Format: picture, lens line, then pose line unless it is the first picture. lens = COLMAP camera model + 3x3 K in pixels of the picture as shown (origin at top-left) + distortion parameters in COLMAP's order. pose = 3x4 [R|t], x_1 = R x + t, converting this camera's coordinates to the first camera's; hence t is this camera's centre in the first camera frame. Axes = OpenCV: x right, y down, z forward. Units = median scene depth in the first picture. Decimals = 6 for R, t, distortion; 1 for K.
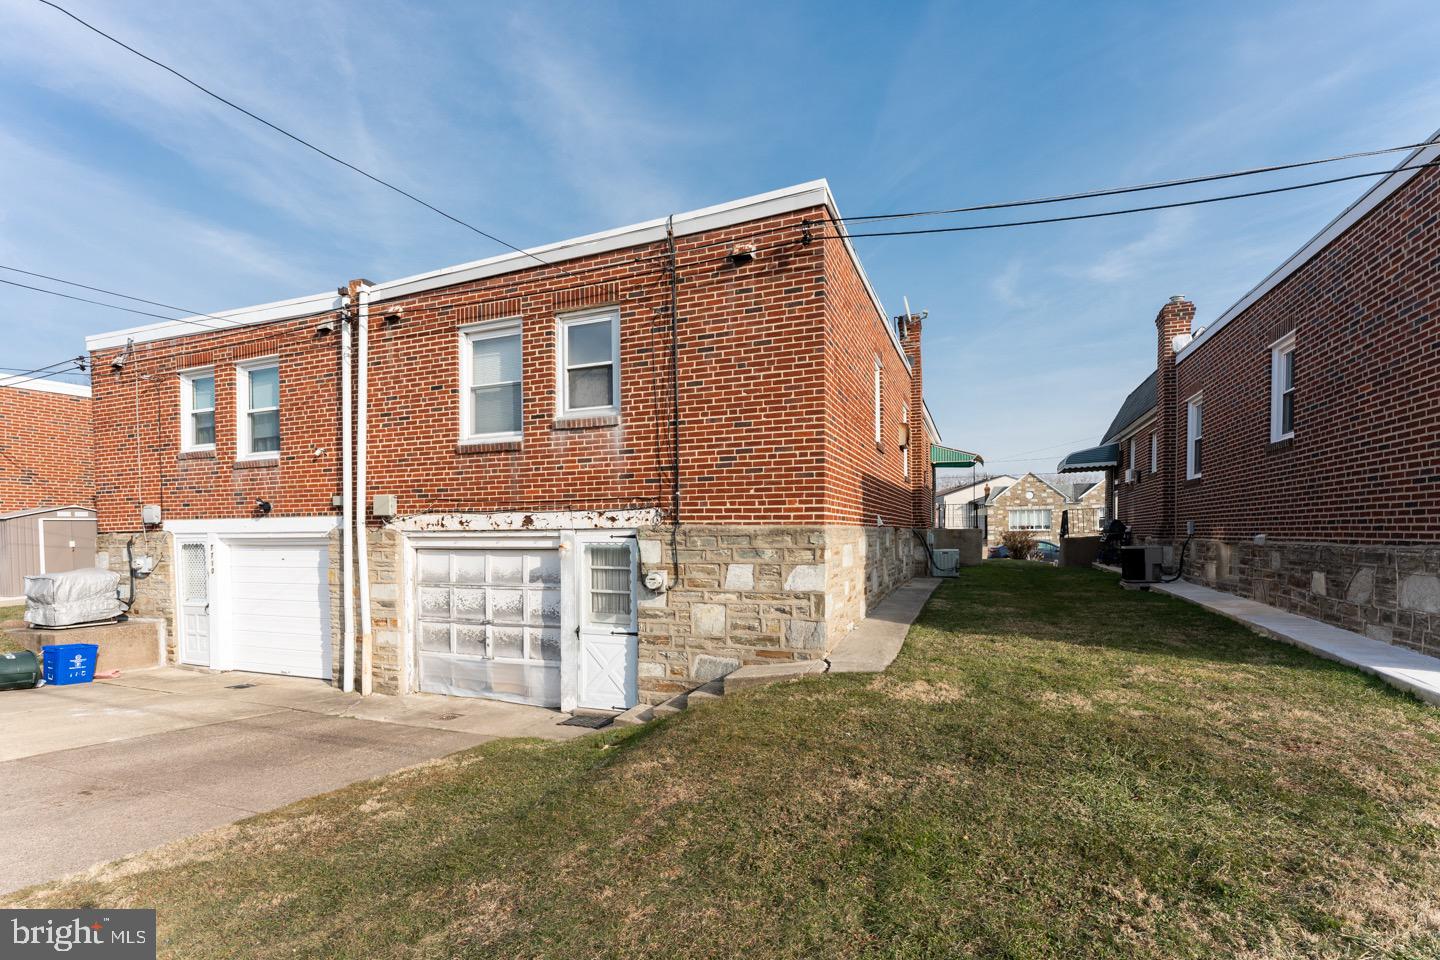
lens RADIAL K [[559.0, 0, 720.0], [0, 559.0, 480.0], [0, 0, 1]] dist [-0.000043, -0.000020]
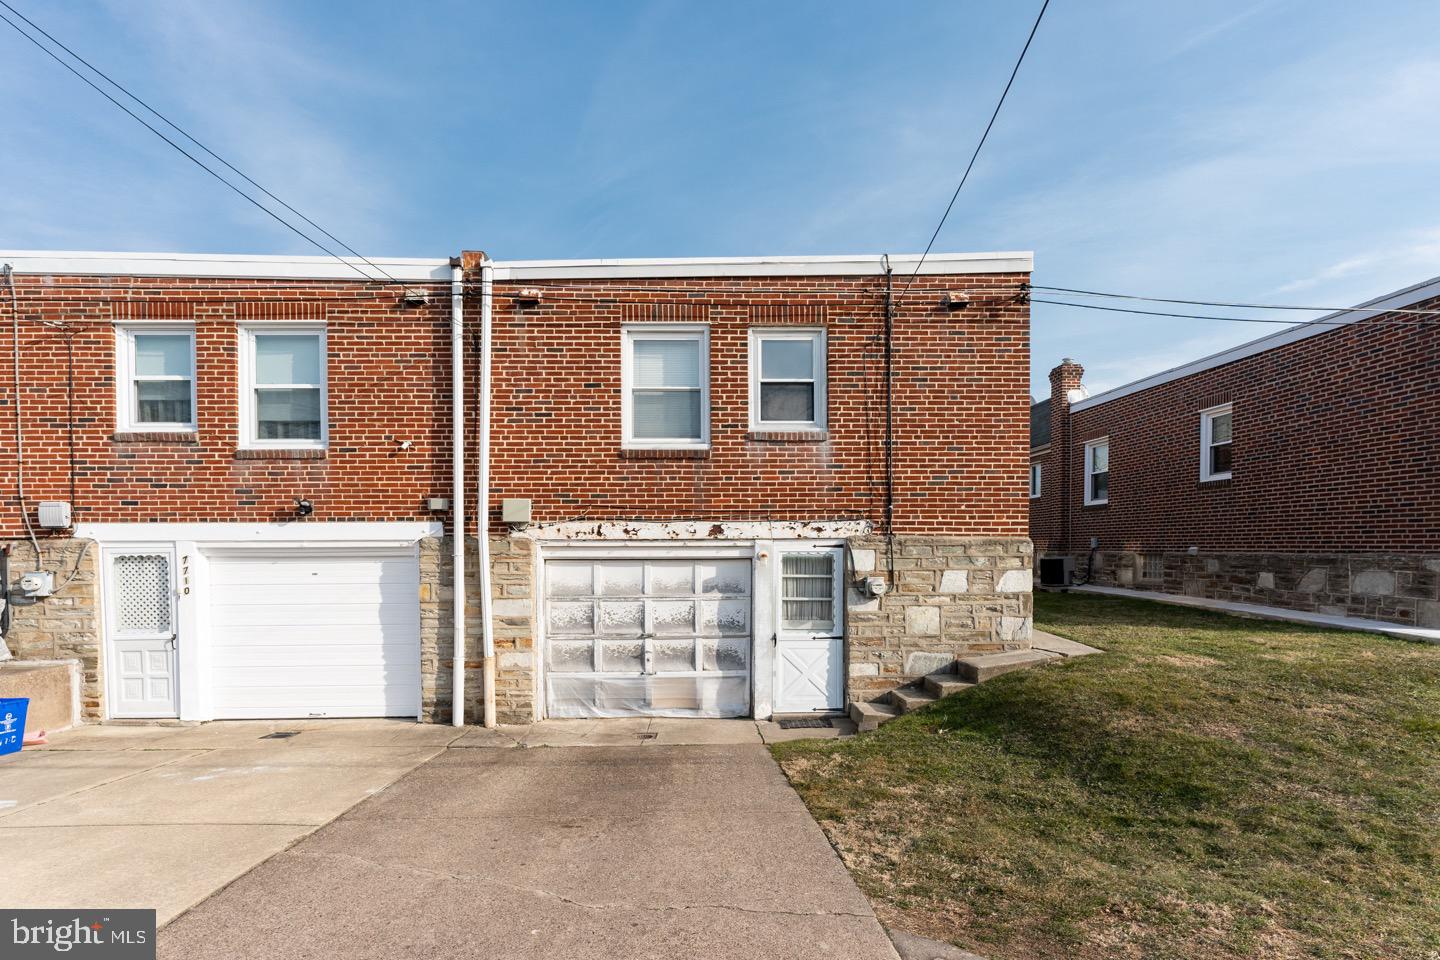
lens RADIAL K [[582.9, 0, 720.0], [0, 582.9, 485.5], [0, 0, 1]] dist [0.001475, 0.000018]
pose [[0.945420, 0.037961, 0.323637, -0.718275], [-0.034318, 0.999267, -0.016956, 0.011816], [-0.324043, 0.004924, 0.946030, 0.020539]]
